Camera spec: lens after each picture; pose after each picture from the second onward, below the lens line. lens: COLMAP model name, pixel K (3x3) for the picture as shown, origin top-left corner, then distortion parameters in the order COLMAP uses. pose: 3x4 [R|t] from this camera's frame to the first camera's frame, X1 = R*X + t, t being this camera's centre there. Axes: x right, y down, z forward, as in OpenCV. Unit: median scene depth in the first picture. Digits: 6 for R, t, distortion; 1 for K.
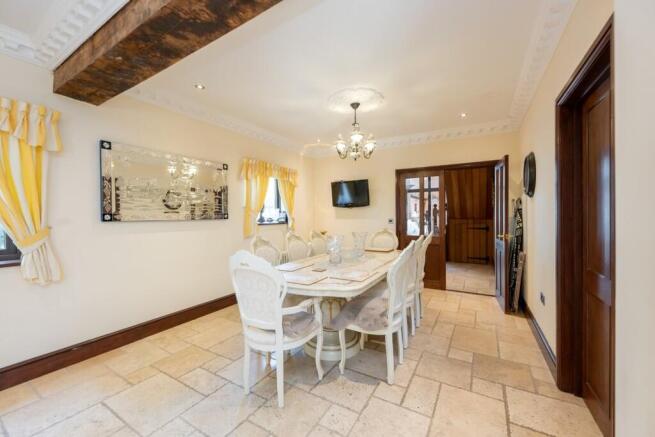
lens RADIAL K [[260.9, 0, 326.9], [0, 260.9, 218.3], [0, 0, 1]] dist [-0.010539, 0.000023]
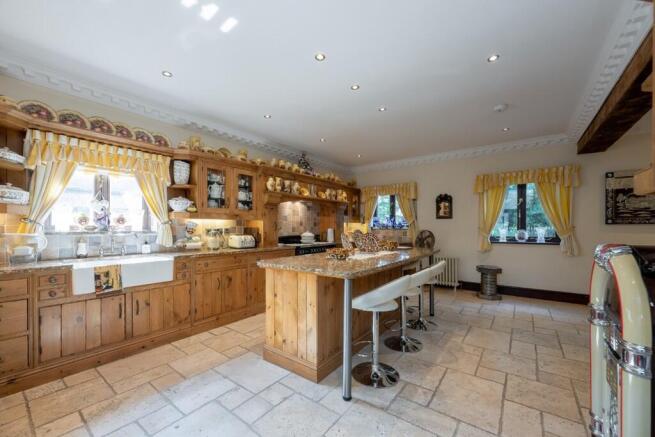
lens RADIAL K [[260.9, 0, 325.9], [0, 260.9, 229.8], [0, 0, 1]] dist [-0.010539, 0.000023]
pose [[-0.107998, 0.012387, -0.994074, 1.026849], [-0.001291, 0.999920, 0.012600, 0.033523], [0.994150, 0.002644, -0.107973, -0.620181]]
